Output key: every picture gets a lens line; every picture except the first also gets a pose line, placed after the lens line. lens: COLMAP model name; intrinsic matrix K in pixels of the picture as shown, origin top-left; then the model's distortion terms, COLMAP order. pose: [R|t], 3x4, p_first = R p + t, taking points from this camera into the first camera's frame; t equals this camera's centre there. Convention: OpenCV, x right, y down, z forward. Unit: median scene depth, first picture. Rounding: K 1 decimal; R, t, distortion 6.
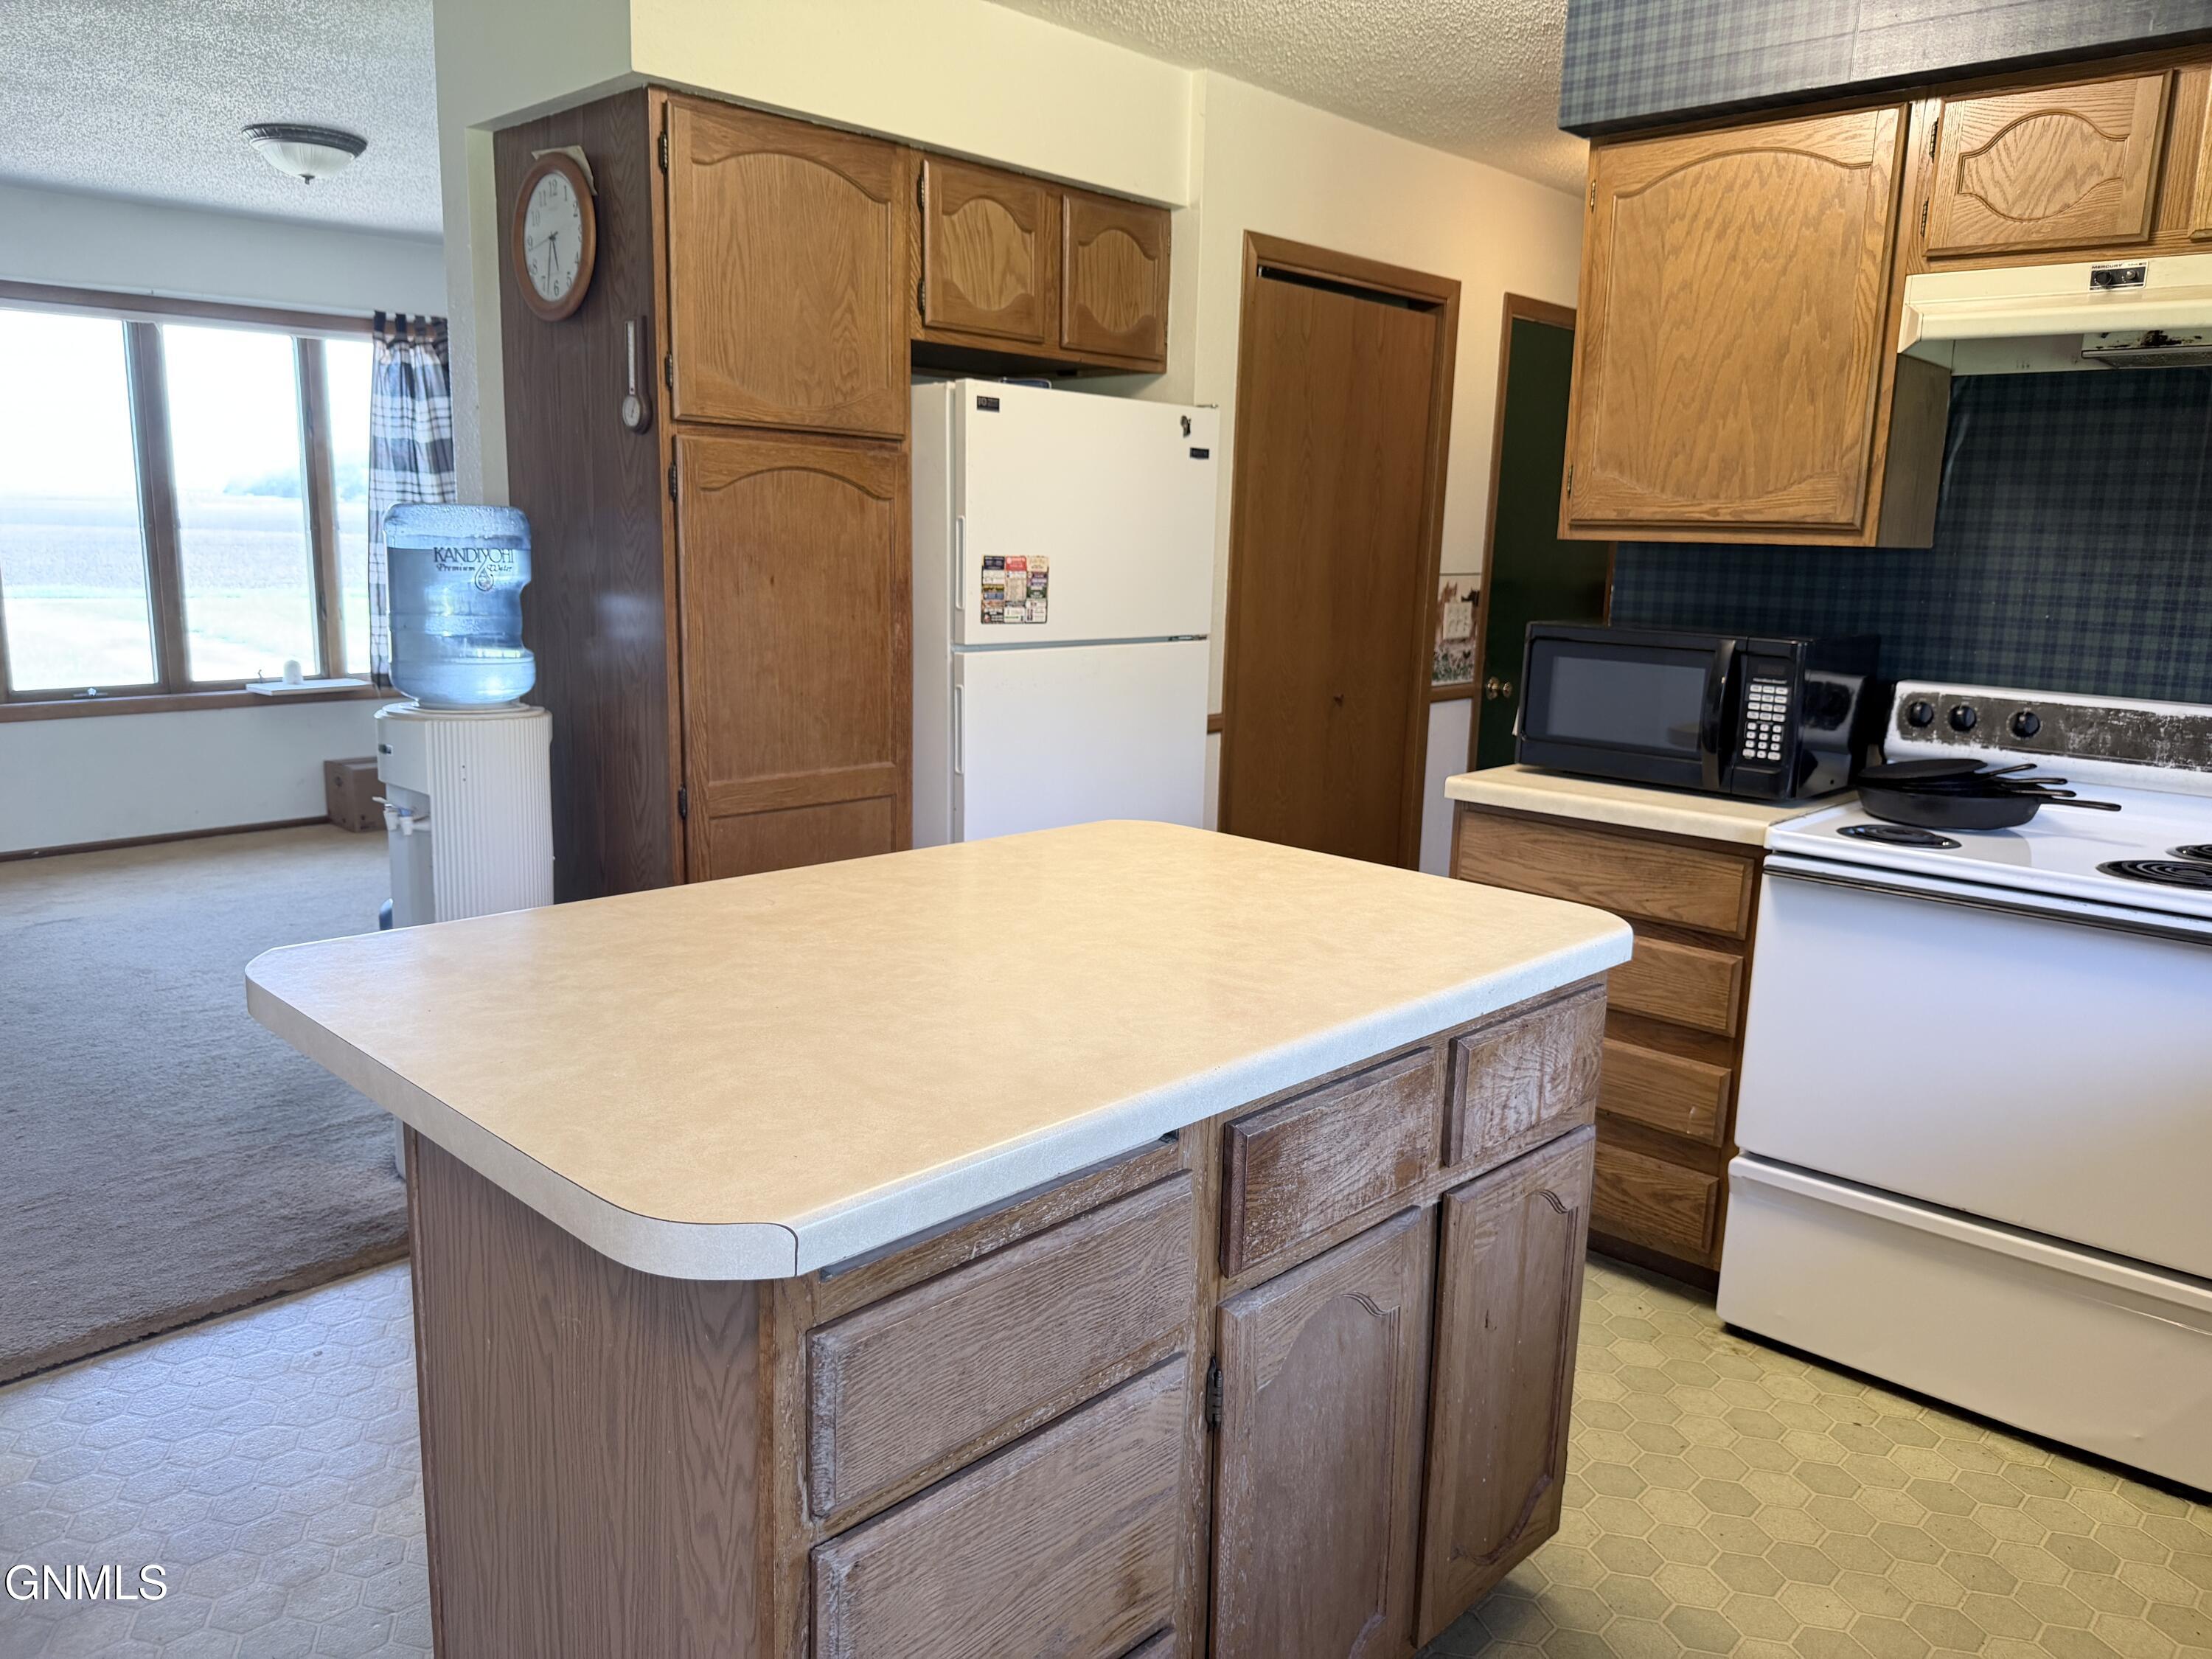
lens RADIAL K [[1604.6, 0, 1102.0], [0, 1604.6, 842.2], [0, 0, 1]] dist [0.002165, -0.004519]
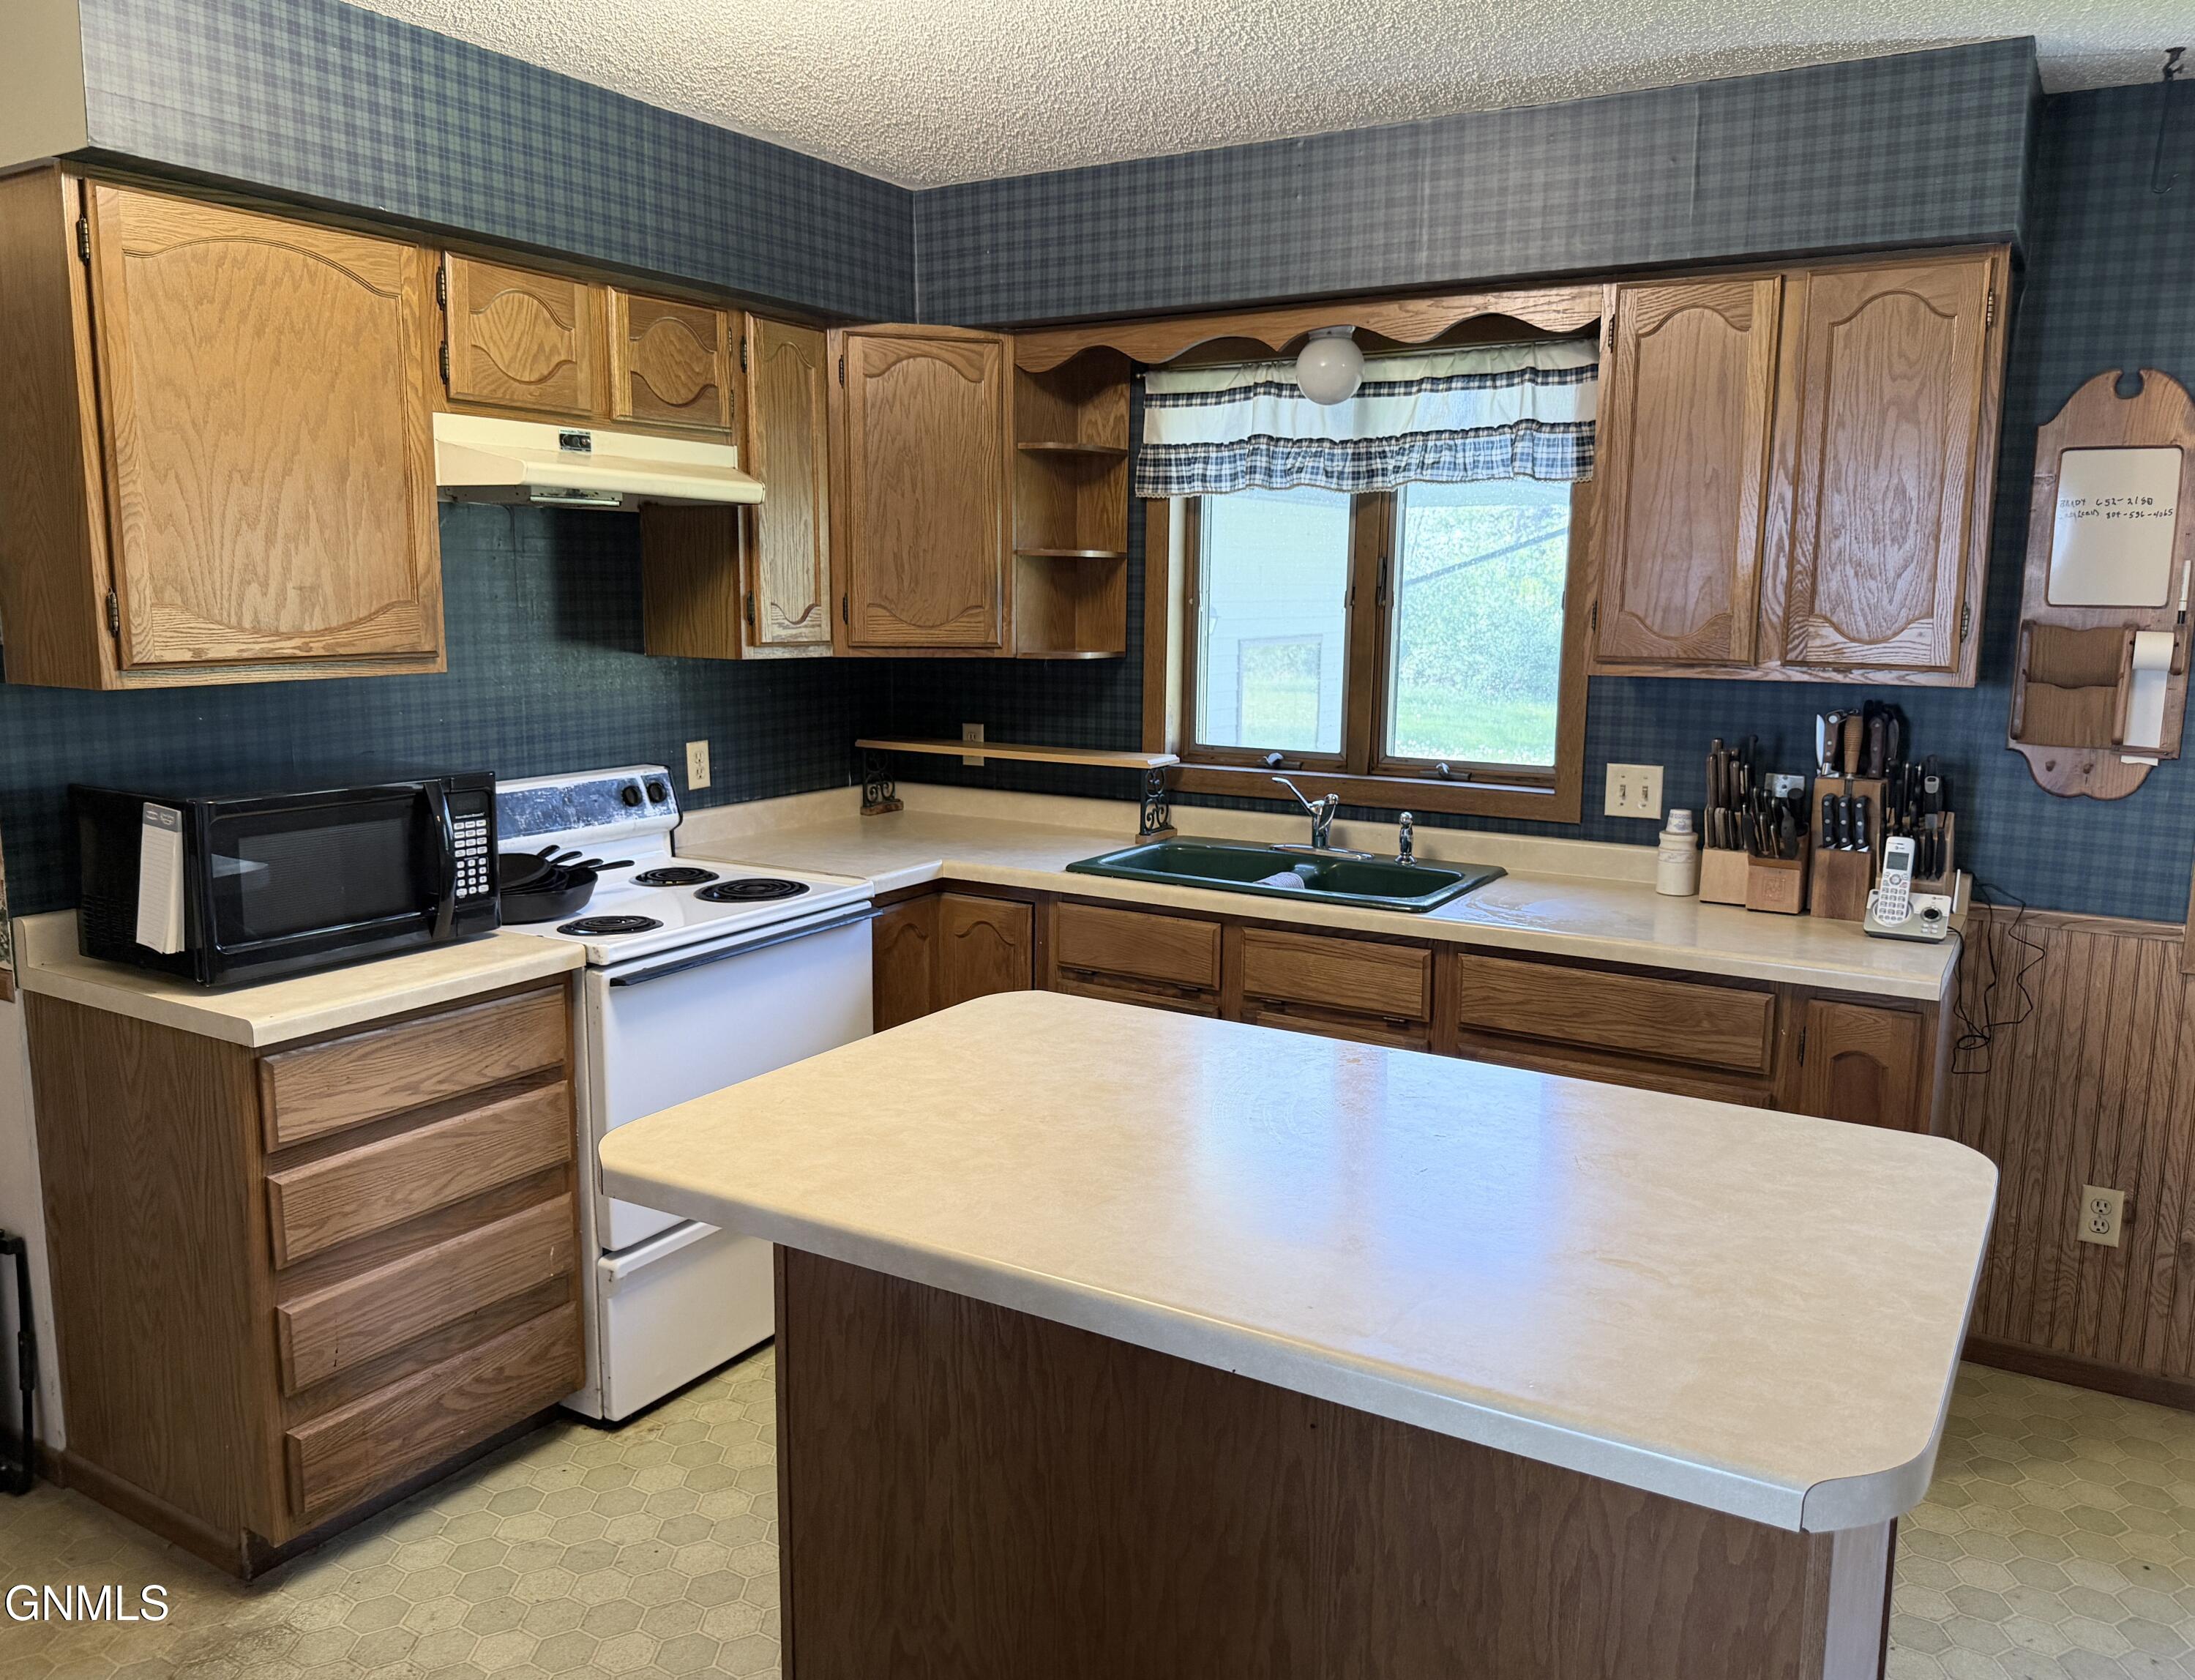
lens RADIAL K [[1632.2, 0, 1097.5], [0, 1632.2, 840.0], [0, 0, 1]] dist [0.082741, -0.149291]
pose [[-0.213800, -0.180665, 0.960026, -0.630334], [0.176927, 0.959335, 0.219937, -0.238050], [-0.960722, 0.216877, -0.173141, 0.802286]]
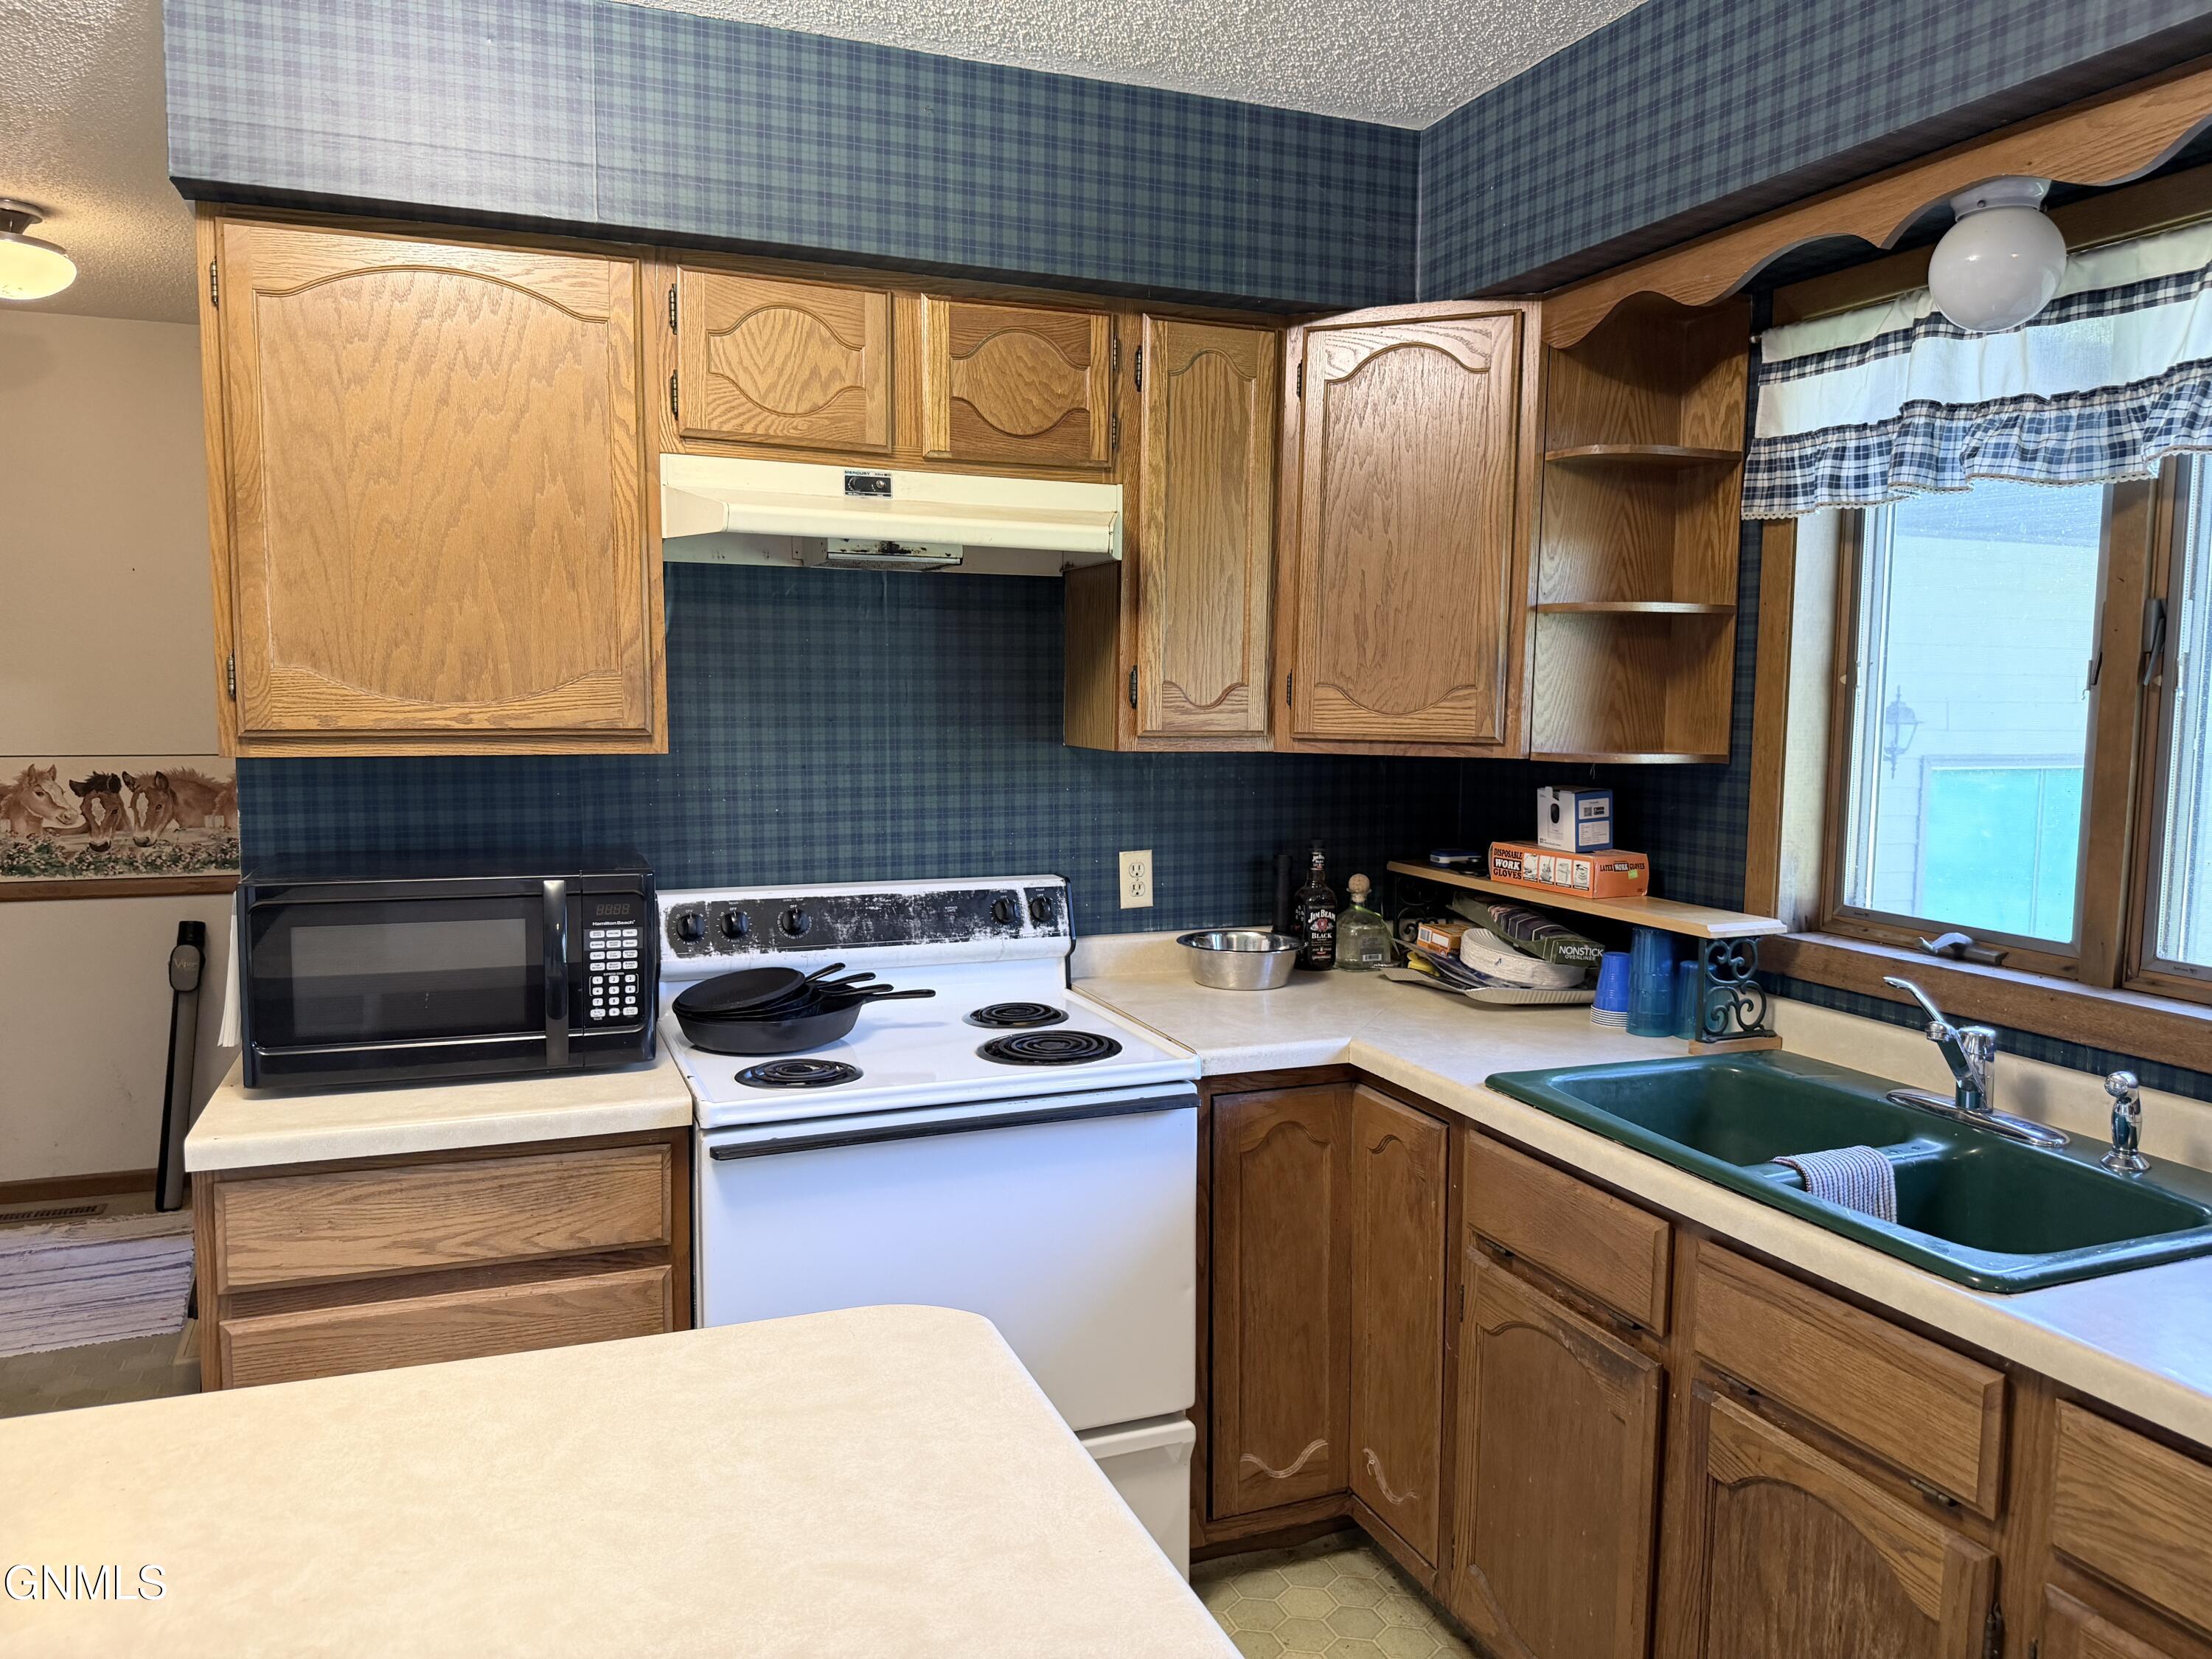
lens RADIAL K [[1543.4, 0, 1106.0], [0, 1543.4, 829.5], [0, 0, 1]] dist [0.084843, -0.150893]
pose [[0.424649, -0.108468, 0.898837, -0.185232], [0.180220, 0.983056, 0.033487, -0.127649], [-0.887239, 0.147768, 0.437002, 0.418237]]
